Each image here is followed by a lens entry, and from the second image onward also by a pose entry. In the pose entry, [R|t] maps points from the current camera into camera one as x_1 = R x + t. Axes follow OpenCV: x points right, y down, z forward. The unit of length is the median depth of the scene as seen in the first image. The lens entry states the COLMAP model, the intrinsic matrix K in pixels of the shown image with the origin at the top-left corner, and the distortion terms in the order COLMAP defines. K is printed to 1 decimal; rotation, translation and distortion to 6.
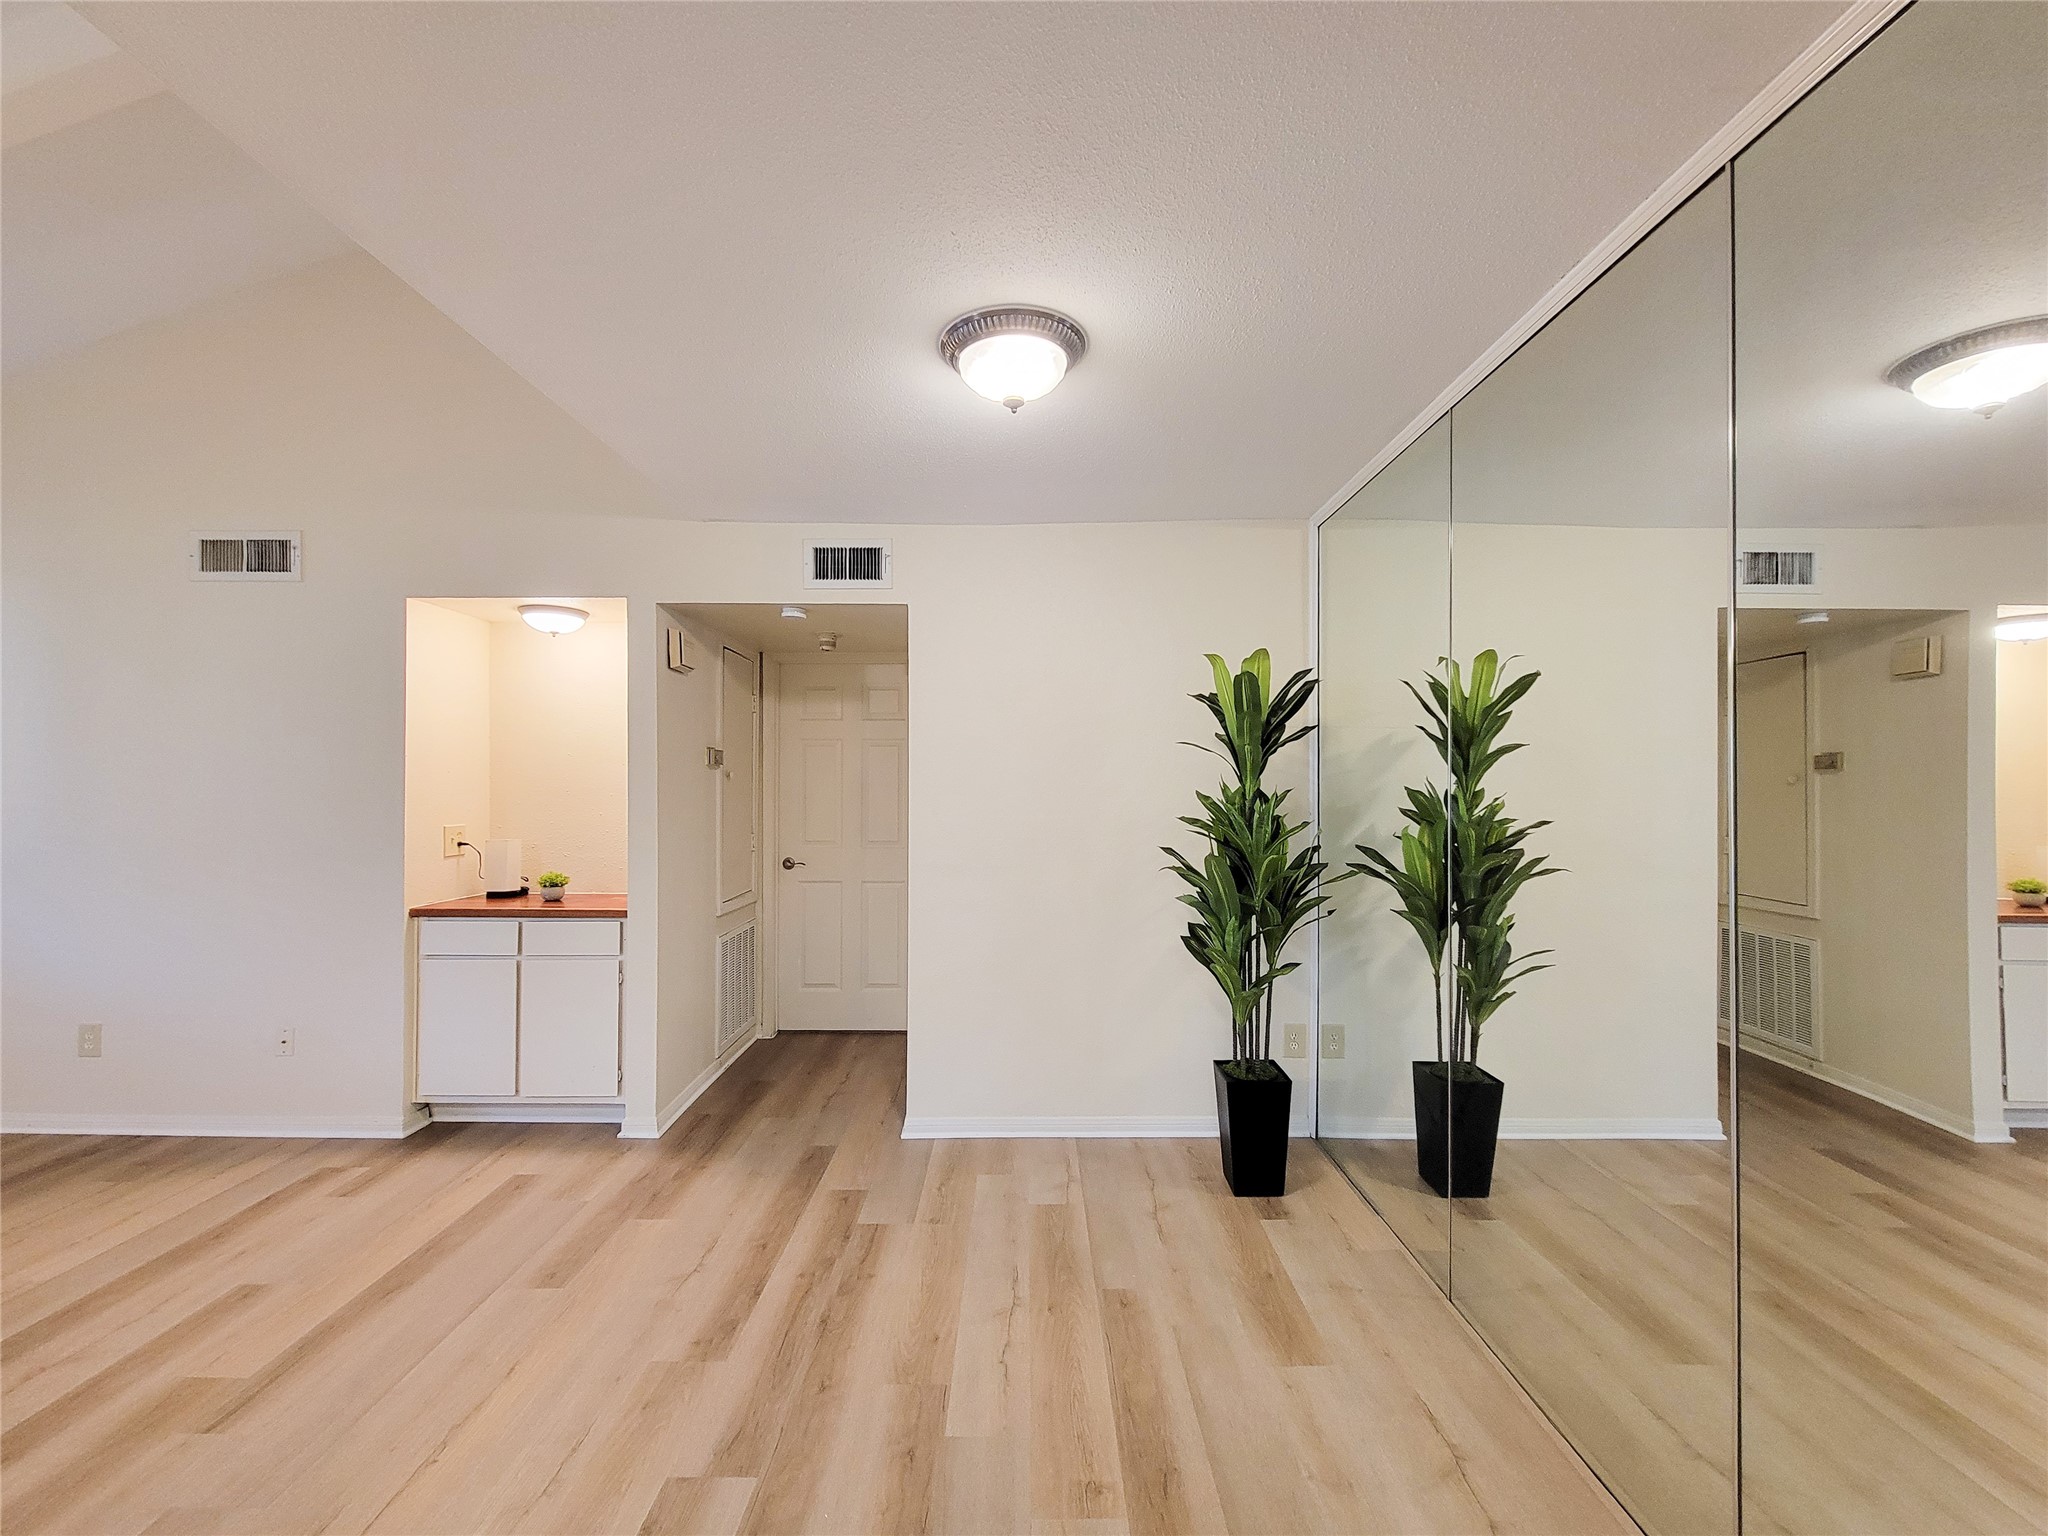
lens RADIAL K [[864.0, 0, 1058.3], [0, 864.0, 772.5], [0, 0, 1]] dist [-0.005256, -0.000469]
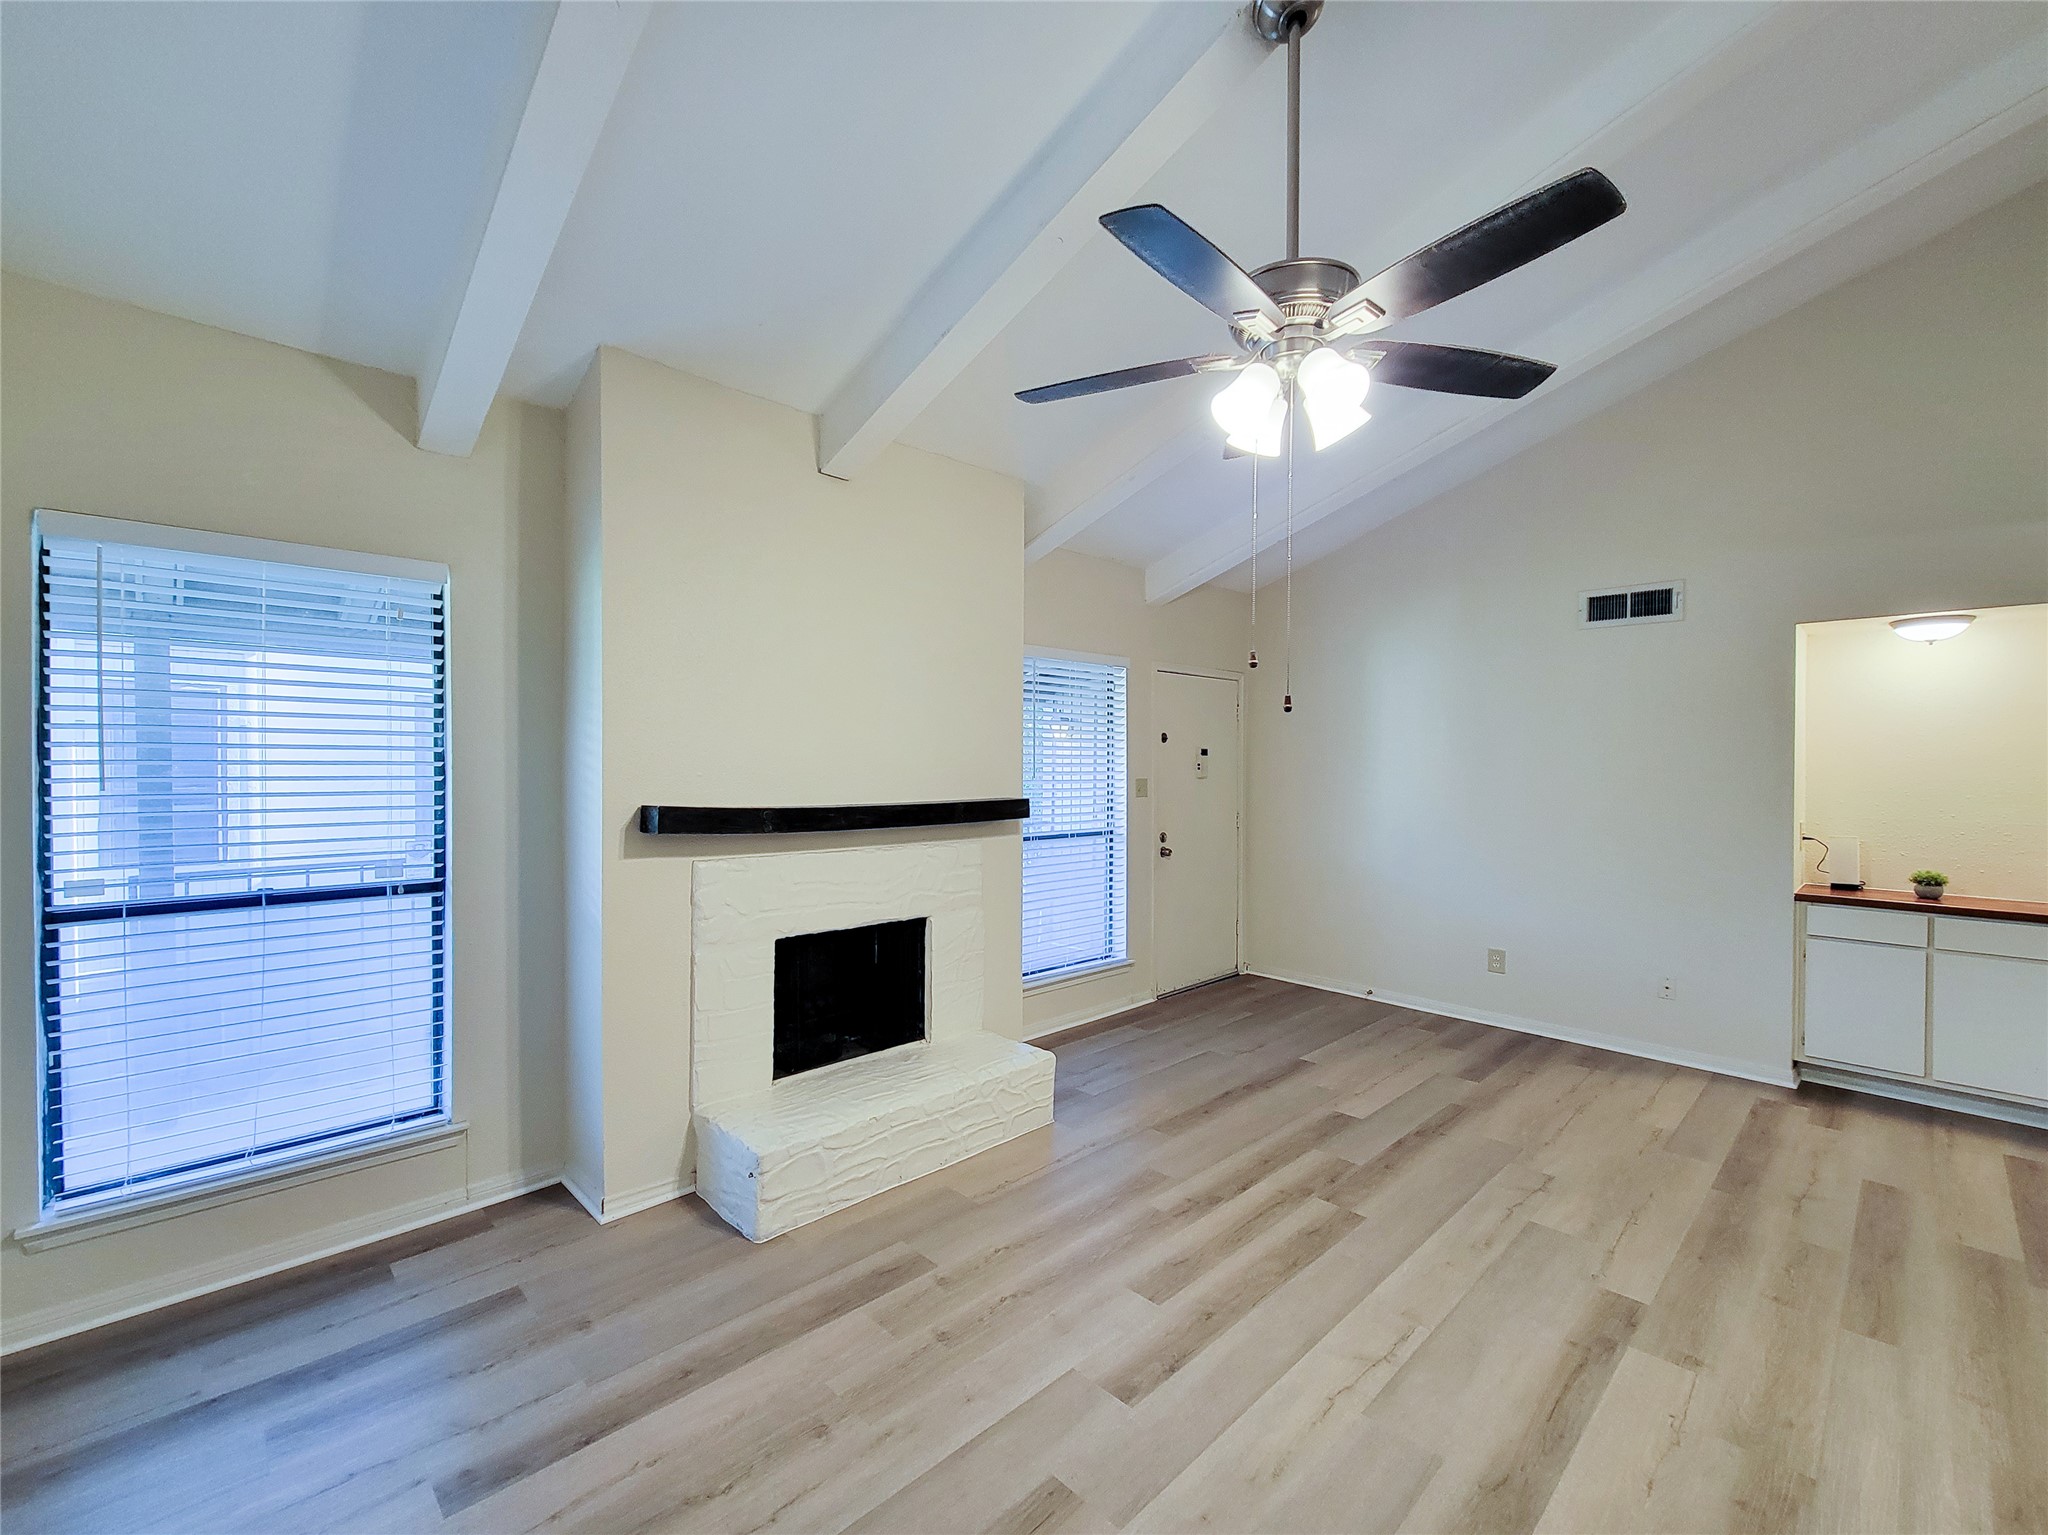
lens RADIAL K [[894.7, 0, 980.1], [0, 894.7, 766.4], [0, 0, 1]] dist [-0.000374, -0.000128]
pose [[0.668338, 0.005450, -0.743837, -0.597007], [0.009121, 0.999838, 0.015520, -0.040925], [0.743801, -0.017157, 0.668180, -0.621524]]
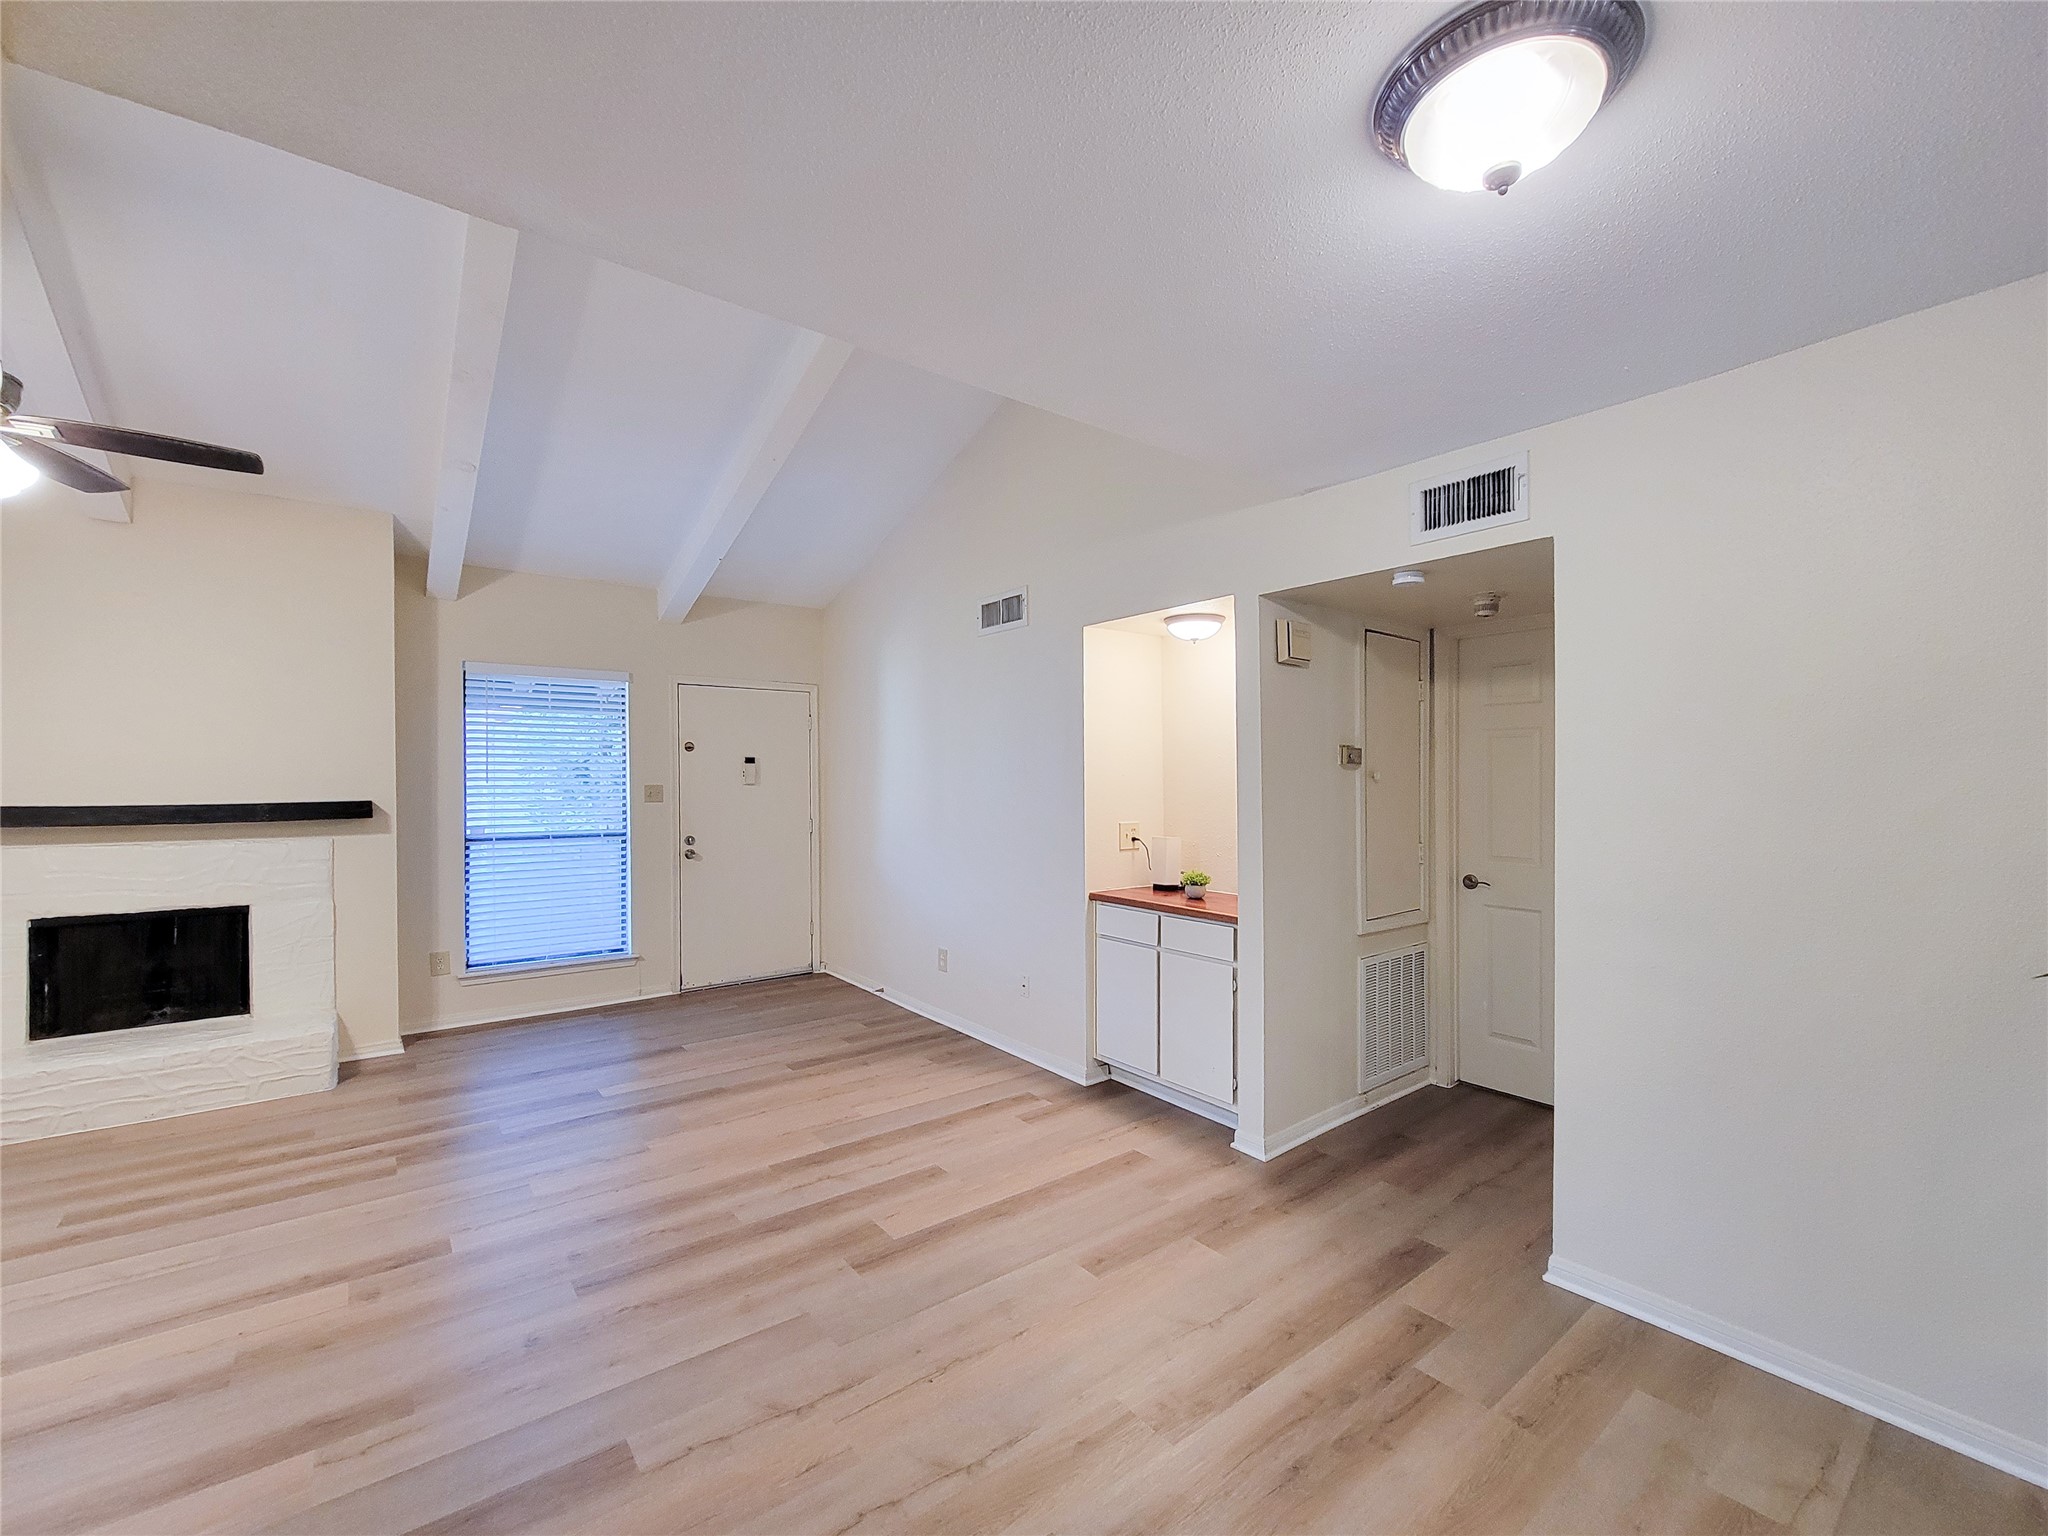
lens RADIAL K [[883.1, 0, 1008.7], [0, 883.1, 787.8], [0, 0, 1]] dist [0.000657, 0.000017]
pose [[0.584348, 0.007794, -0.811466, 0.156645], [0.014930, 0.999681, 0.020354, -0.010719], [0.811366, -0.024009, 0.584045, 0.215436]]
